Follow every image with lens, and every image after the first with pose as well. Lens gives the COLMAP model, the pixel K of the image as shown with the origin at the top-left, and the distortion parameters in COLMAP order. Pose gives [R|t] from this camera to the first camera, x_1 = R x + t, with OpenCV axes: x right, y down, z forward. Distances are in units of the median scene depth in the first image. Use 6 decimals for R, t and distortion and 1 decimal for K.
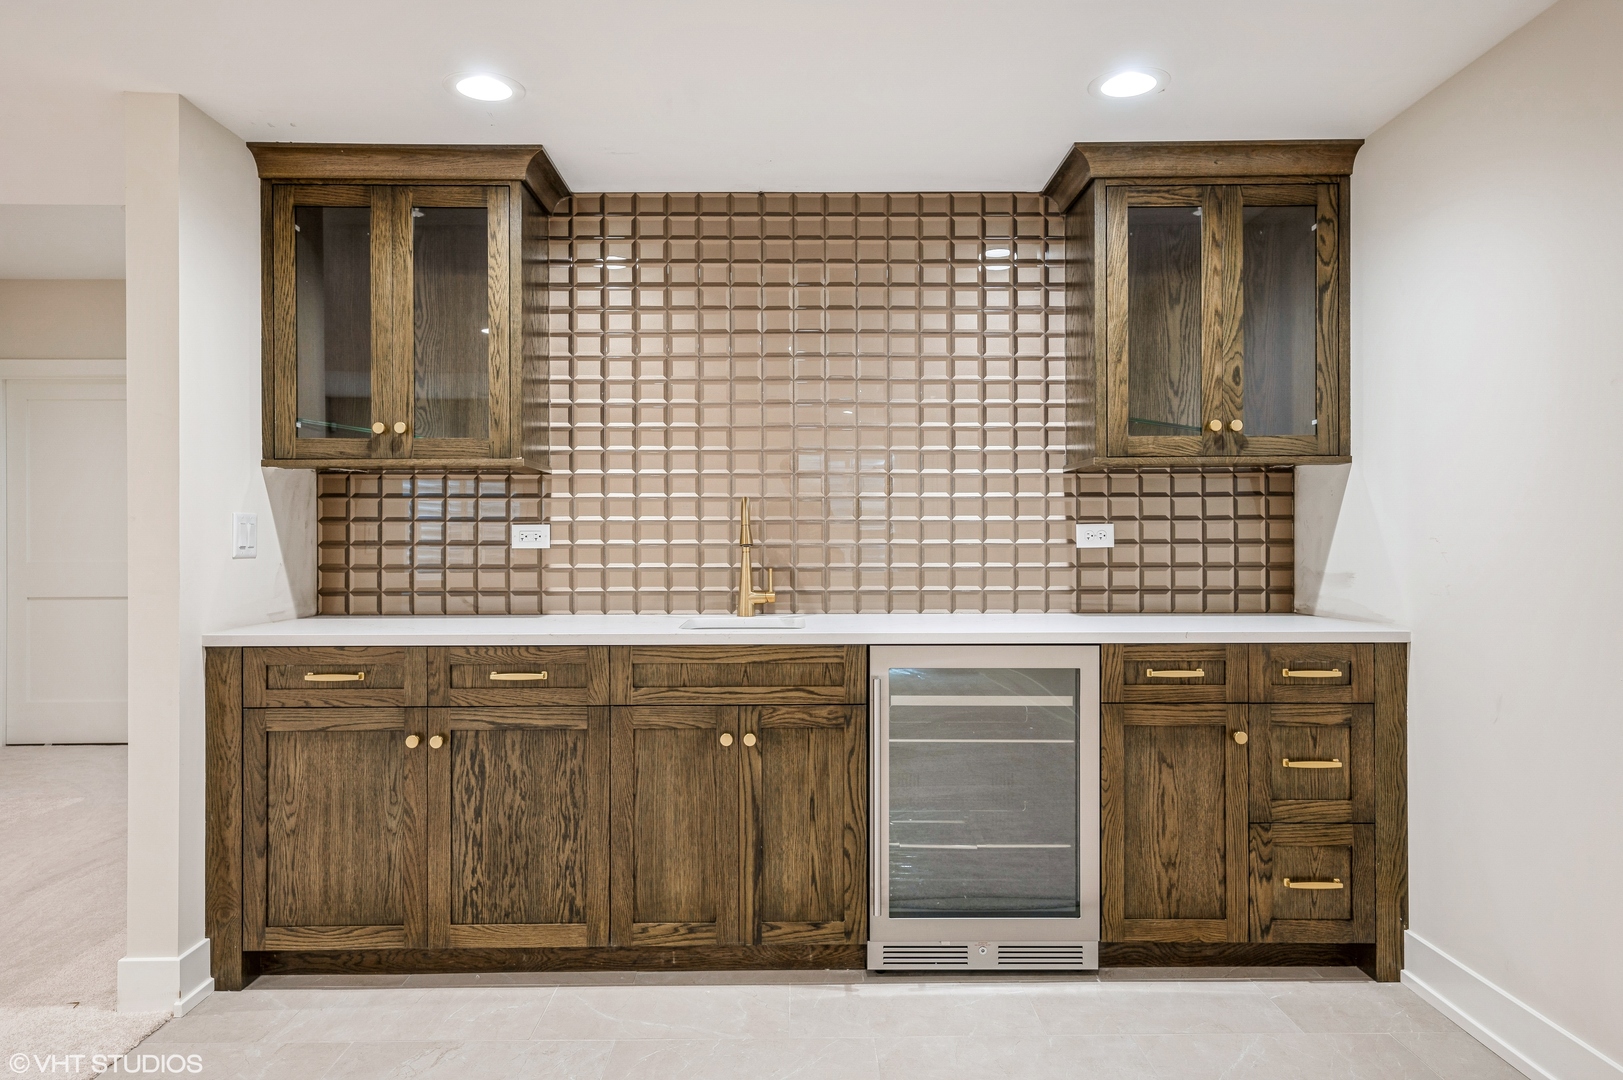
lens RADIAL K [[1071.1, 0, 816.0], [0, 1071.1, 538.9], [0, 0, 1]] dist [0.011911, 0.003823]
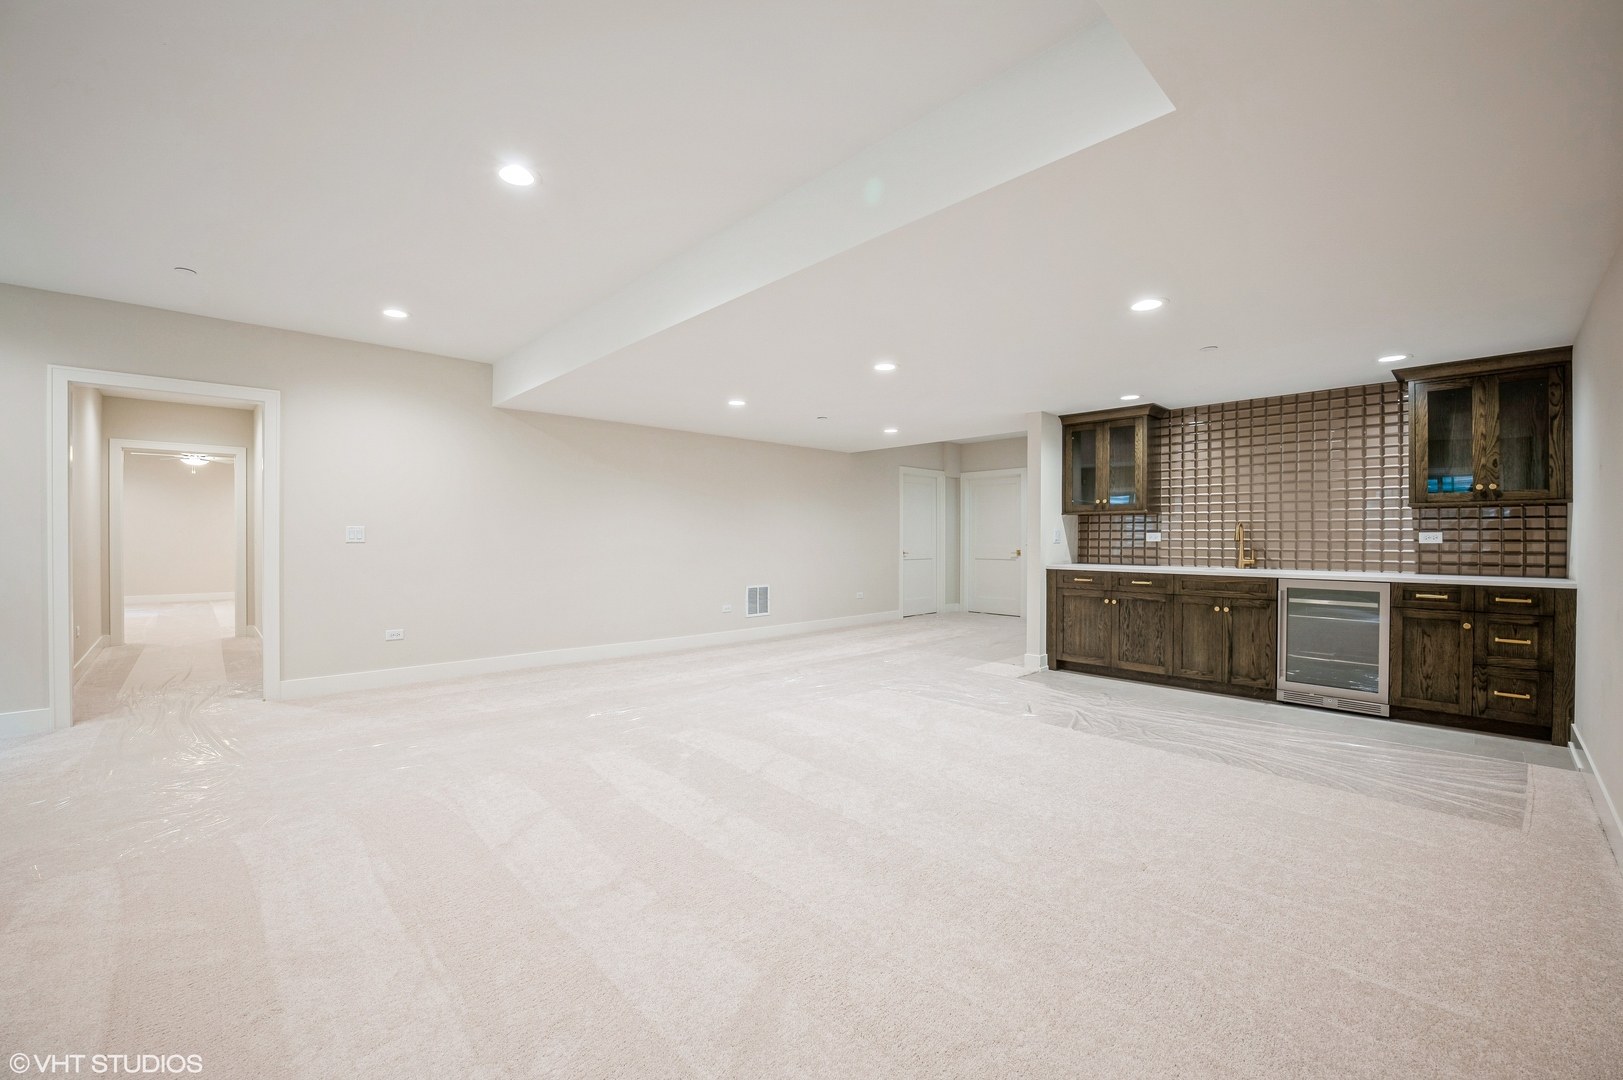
lens RADIAL K [[663.8, 0, 819.3], [0, 663.8, 540.4], [0, 0, 1]] dist [-0.010806, 0.000636]
pose [[0.689948, 0.007374, -0.723822, 0.431787], [-0.004583, 0.999973, 0.005820, 0.000462], [0.723845, -0.000698, 0.689963, -0.920108]]
